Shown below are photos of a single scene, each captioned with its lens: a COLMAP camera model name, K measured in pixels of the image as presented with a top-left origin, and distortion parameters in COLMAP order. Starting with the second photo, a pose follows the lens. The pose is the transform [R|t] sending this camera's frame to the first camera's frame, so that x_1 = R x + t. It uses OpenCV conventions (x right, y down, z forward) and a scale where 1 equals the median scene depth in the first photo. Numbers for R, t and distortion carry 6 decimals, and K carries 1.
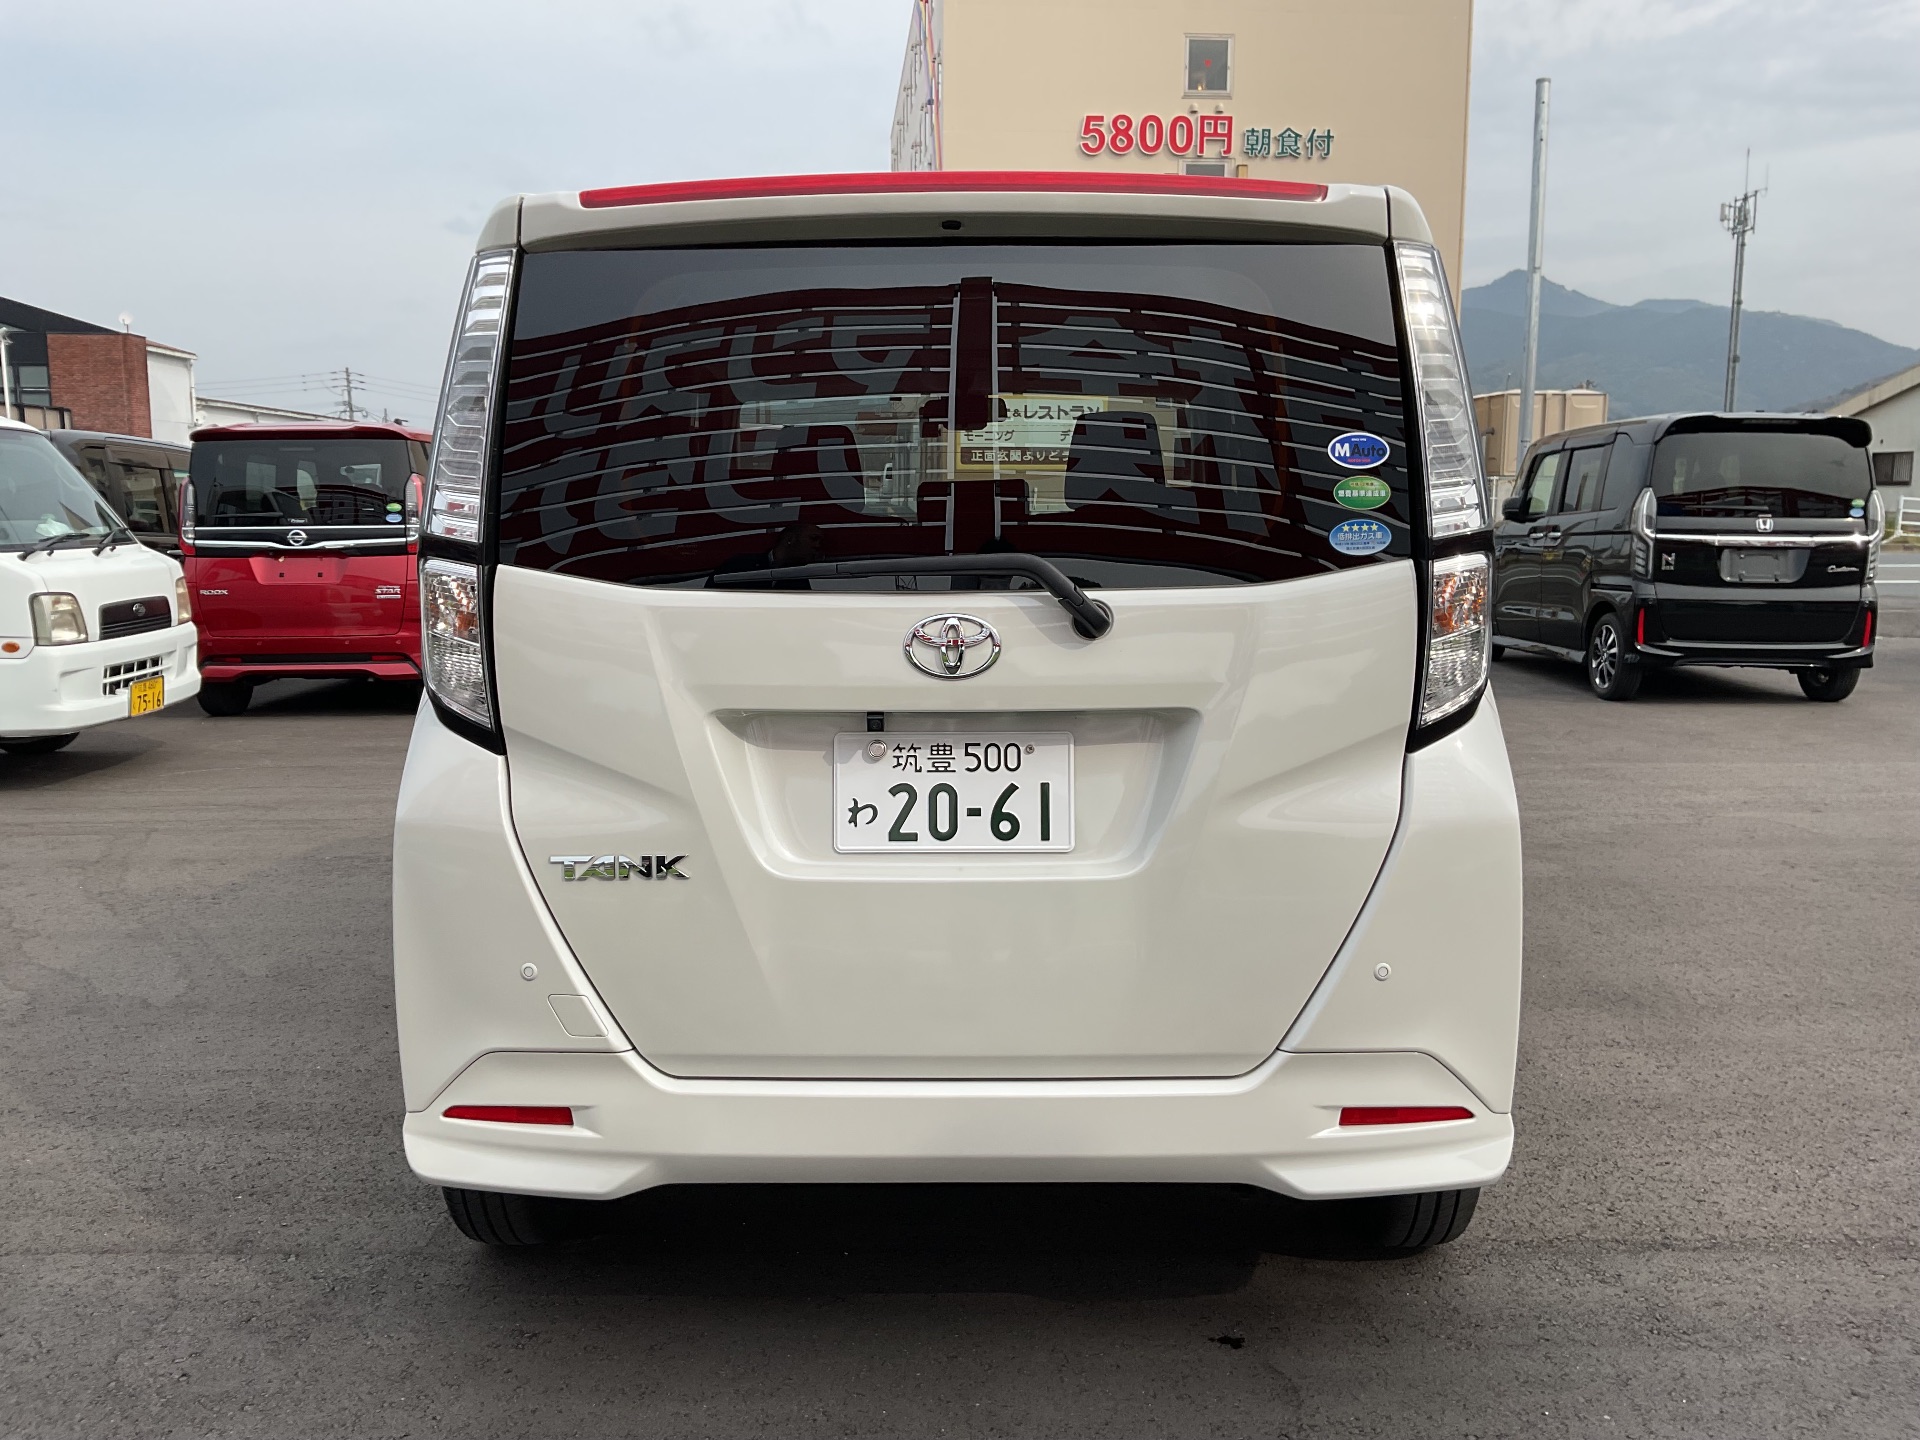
lens RADIAL K [[1618.3, 0, 956.8], [0, 1618.3, 717.5], [0, 0, 1]] dist [0.041391, -0.022051]
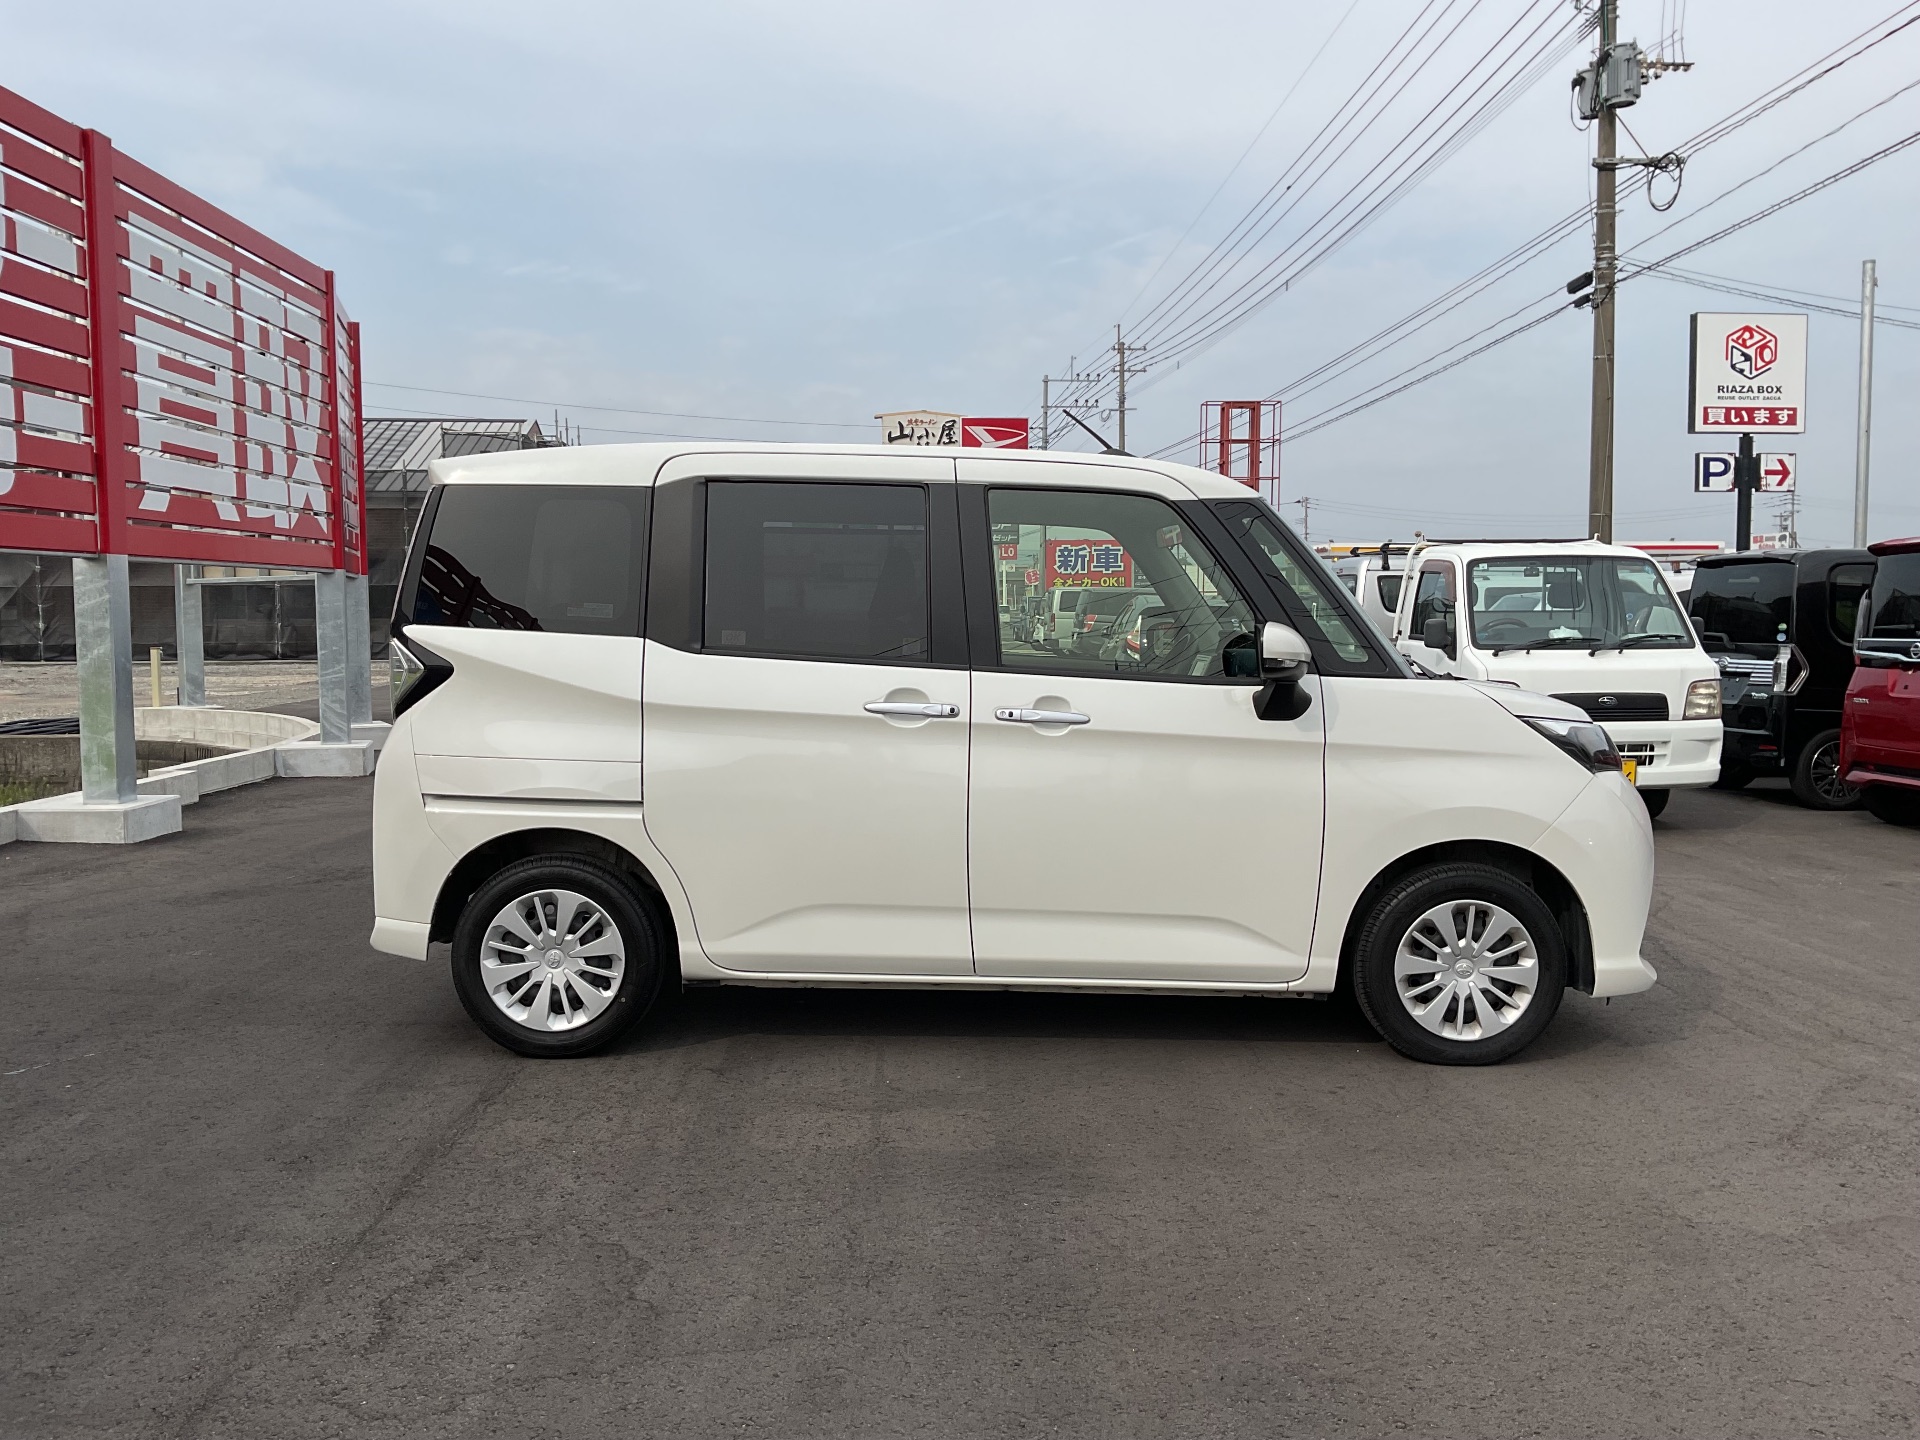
lens RADIAL K [[1618.3, 0, 955.0], [0, 1618.3, 718.2], [0, 0, 1]] dist [0.041391, -0.022051]
pose [[0.001622, 0.068222, -0.997669, 0.641530], [-0.145427, 0.987080, 0.067261, -0.057556], [0.989368, 0.144979, 0.011522, 0.469114]]
